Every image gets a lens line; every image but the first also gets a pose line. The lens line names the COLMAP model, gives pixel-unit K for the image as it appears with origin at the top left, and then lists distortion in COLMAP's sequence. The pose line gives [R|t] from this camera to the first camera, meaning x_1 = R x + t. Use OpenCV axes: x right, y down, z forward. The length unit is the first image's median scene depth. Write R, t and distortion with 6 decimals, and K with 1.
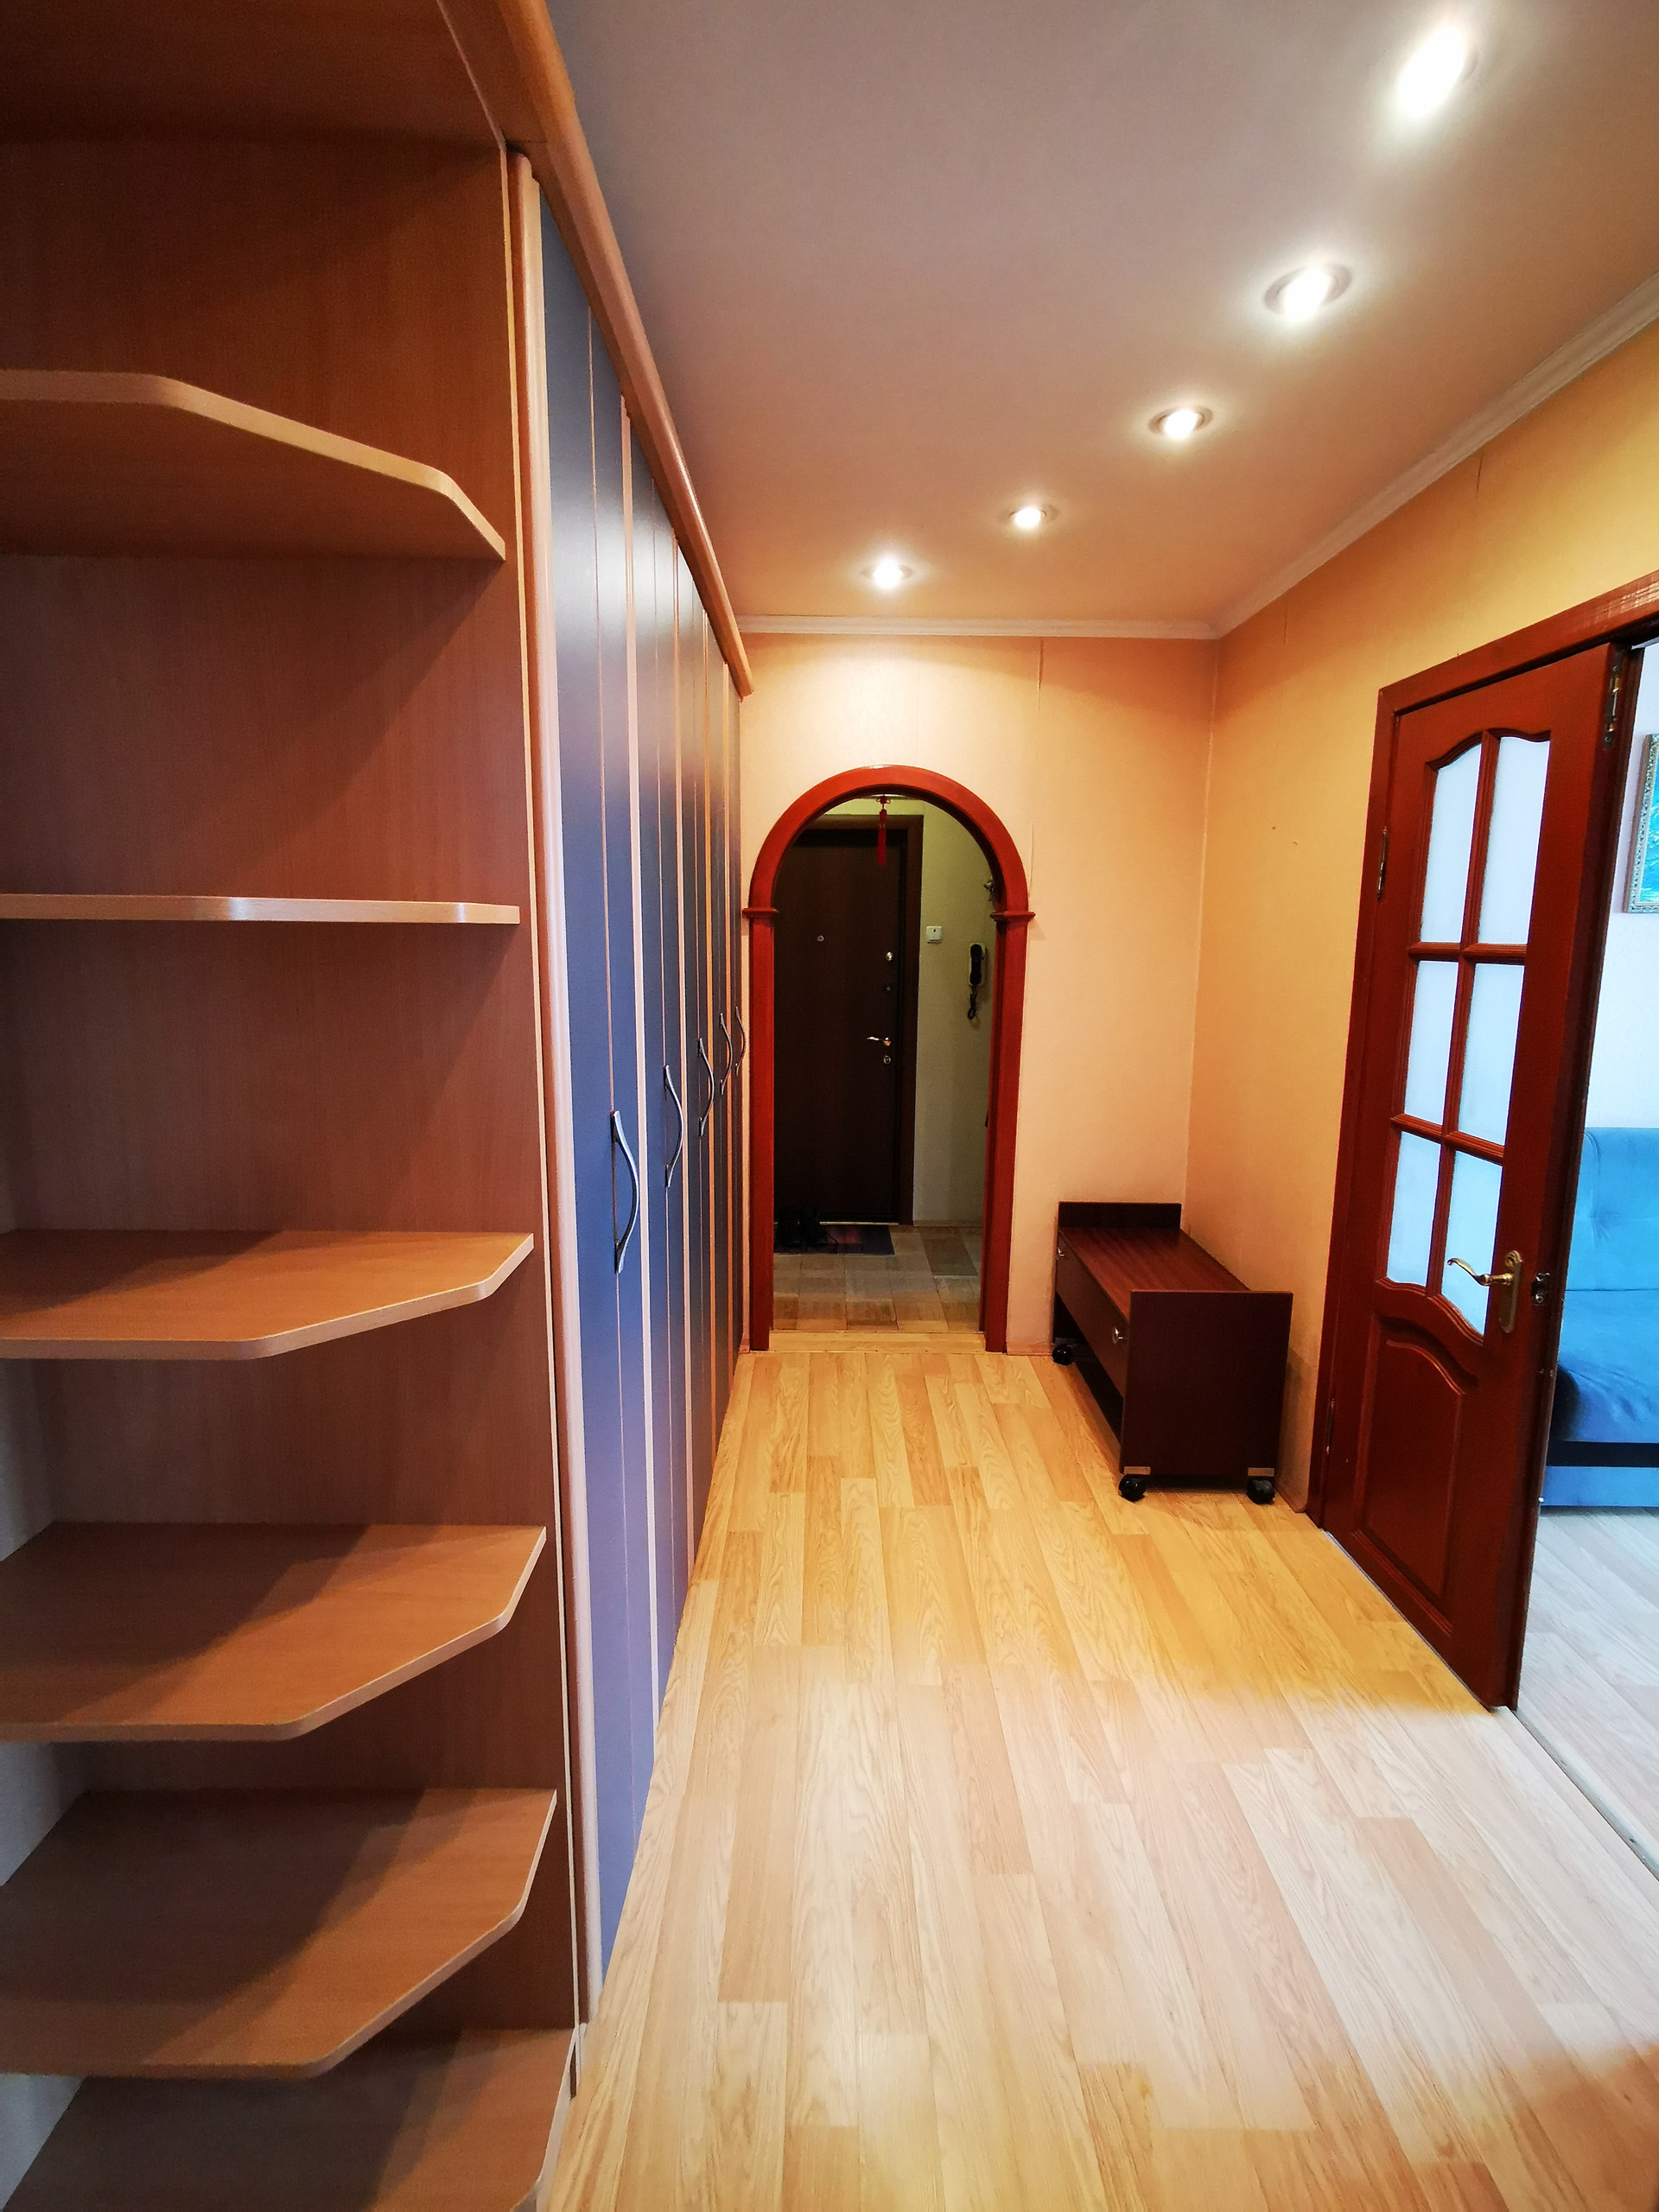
lens RADIAL K [[1014.5, 0, 834.5], [0, 1014.5, 1102.6], [0, 0, 1]] dist [0.005252, 0.000414]
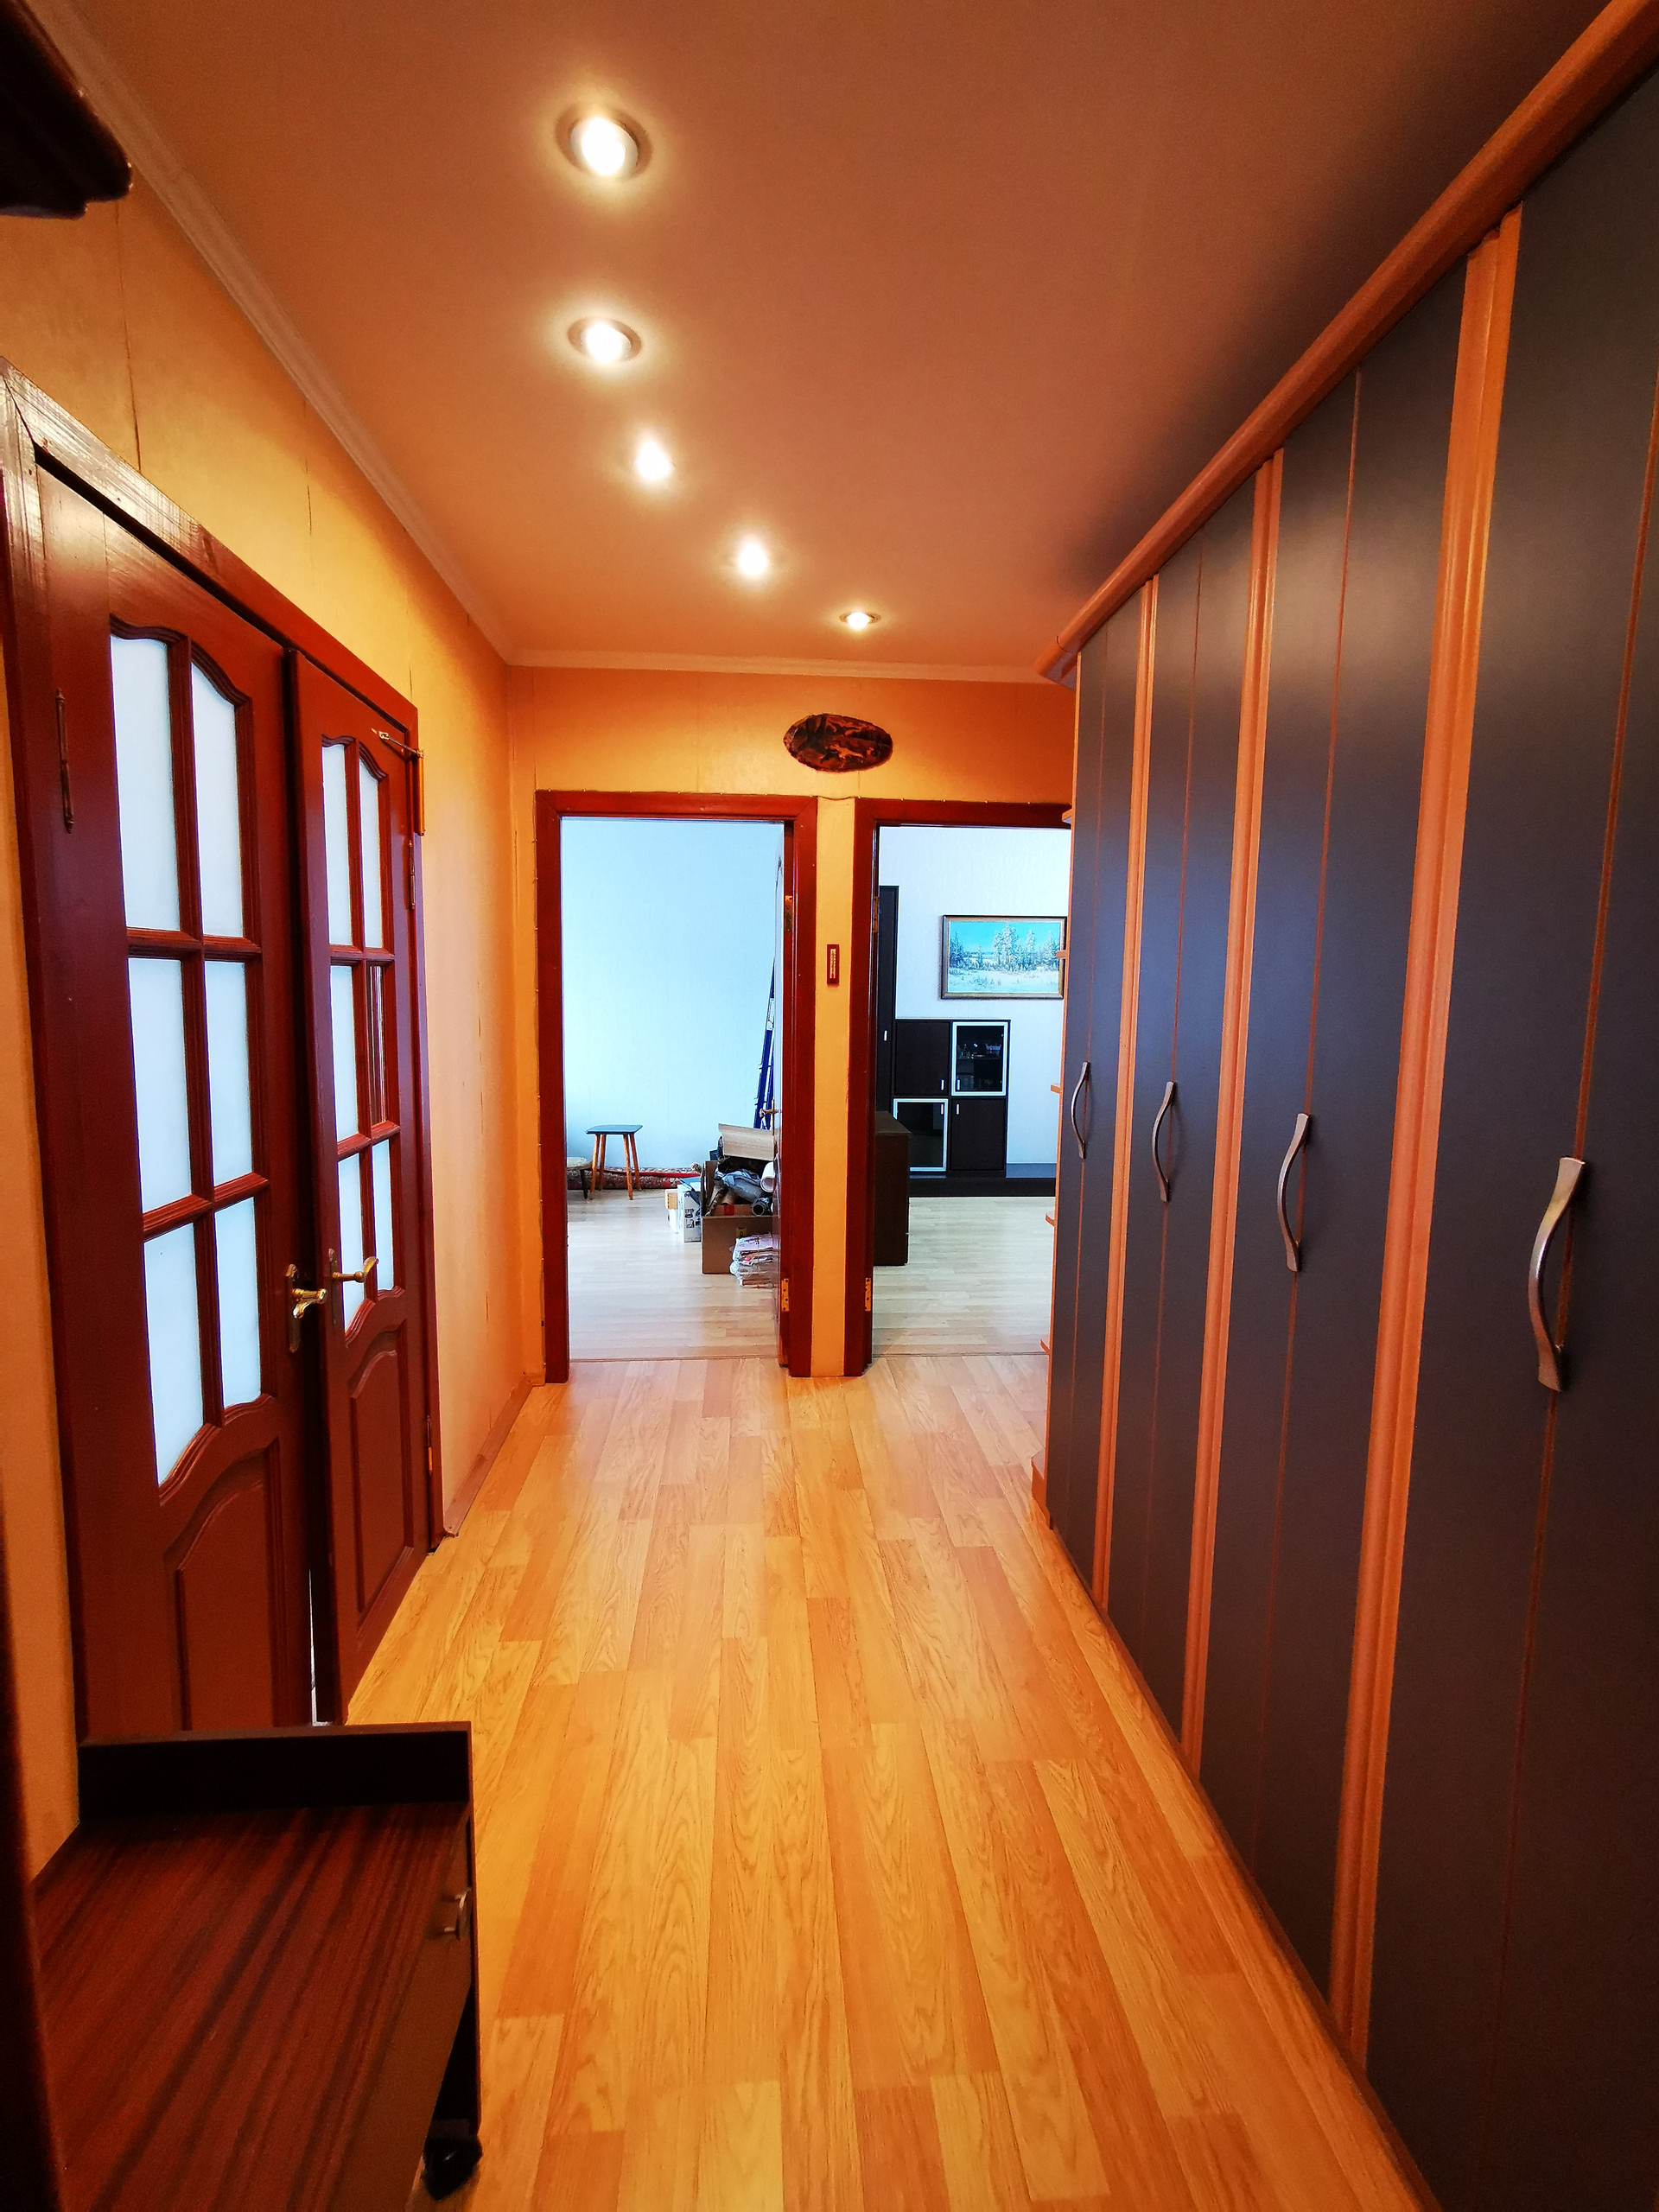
lens RADIAL K [[1014.5, 0, 827.3], [0, 1014.5, 1102.7], [0, 0, 1]] dist [0.005252, 0.000414]
pose [[-0.997378, -0.016031, -0.070574, 0.207546], [-0.035206, 0.959472, 0.279595, -0.239680], [0.063232, 0.281347, -0.957521, 1.623401]]
